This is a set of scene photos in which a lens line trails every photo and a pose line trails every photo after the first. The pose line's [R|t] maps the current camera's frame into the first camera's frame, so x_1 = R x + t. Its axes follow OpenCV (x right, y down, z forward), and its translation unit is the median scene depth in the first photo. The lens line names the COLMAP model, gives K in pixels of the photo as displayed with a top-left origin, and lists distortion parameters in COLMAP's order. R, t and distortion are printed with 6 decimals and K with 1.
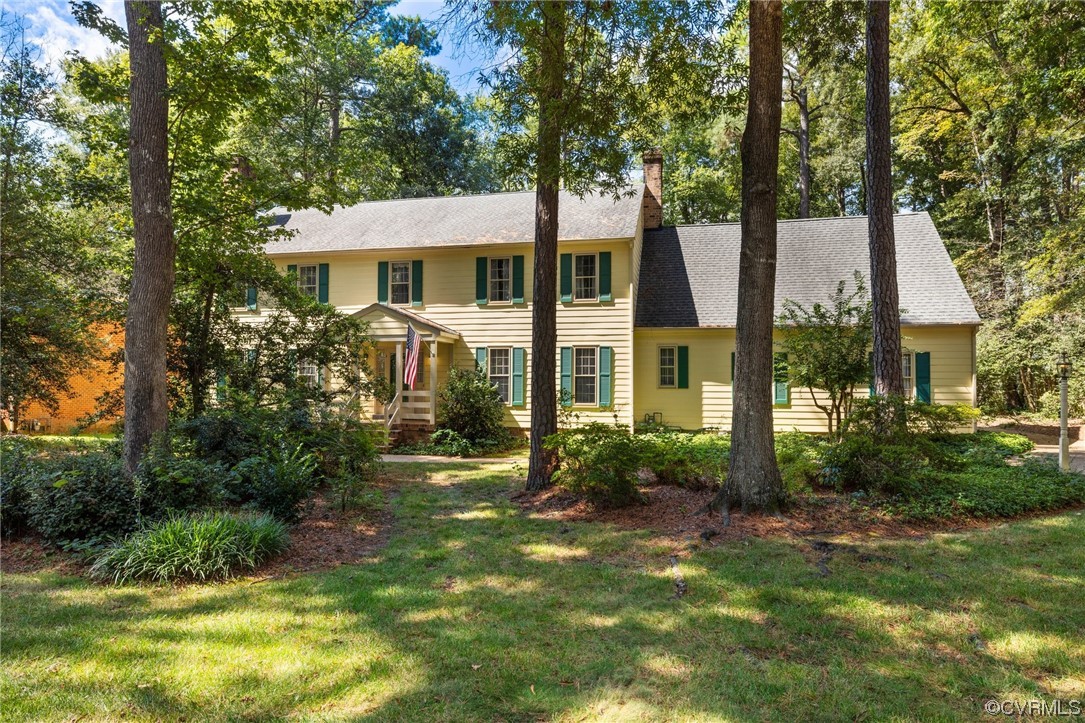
lens RADIAL K [[679.7, 0, 548.3], [0, 679.7, 360.3], [0, 0, 1]] dist [-0.007074, -0.000358]
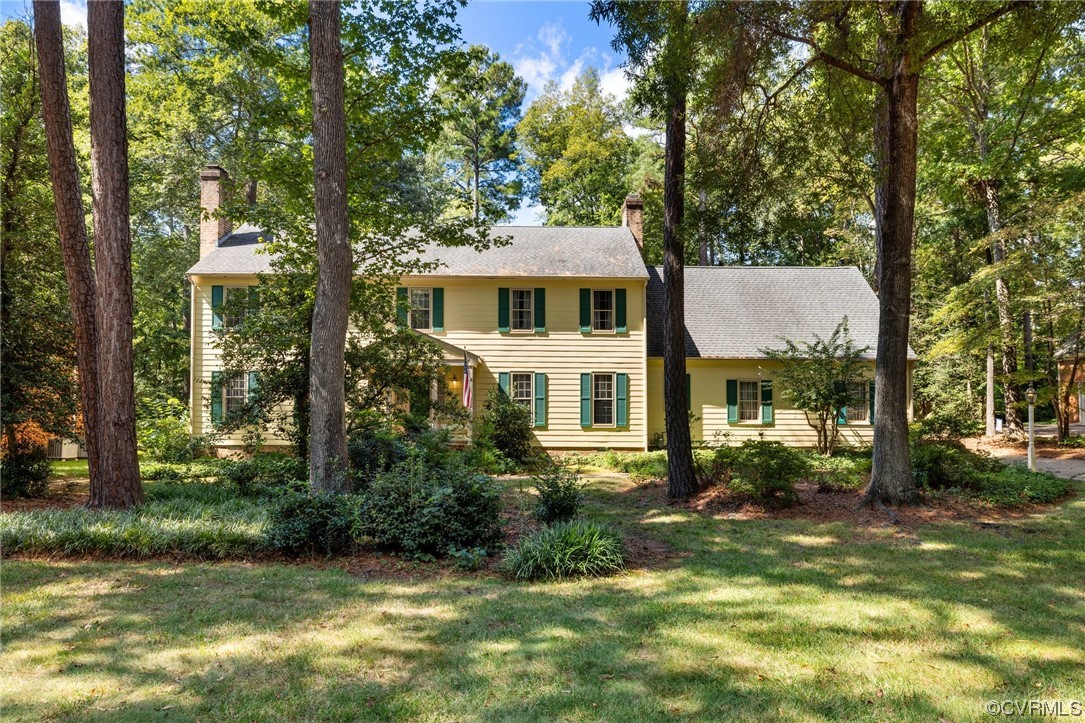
lens RADIAL K [[679.7, 0, 533.6], [0, 679.7, 370.6], [0, 0, 1]] dist [-0.007074, -0.000358]
pose [[0.968482, 0.013193, 0.248735, -0.335376], [-0.009582, 0.999831, -0.015720, -0.005605], [-0.248900, 0.012841, 0.968444, -0.048583]]
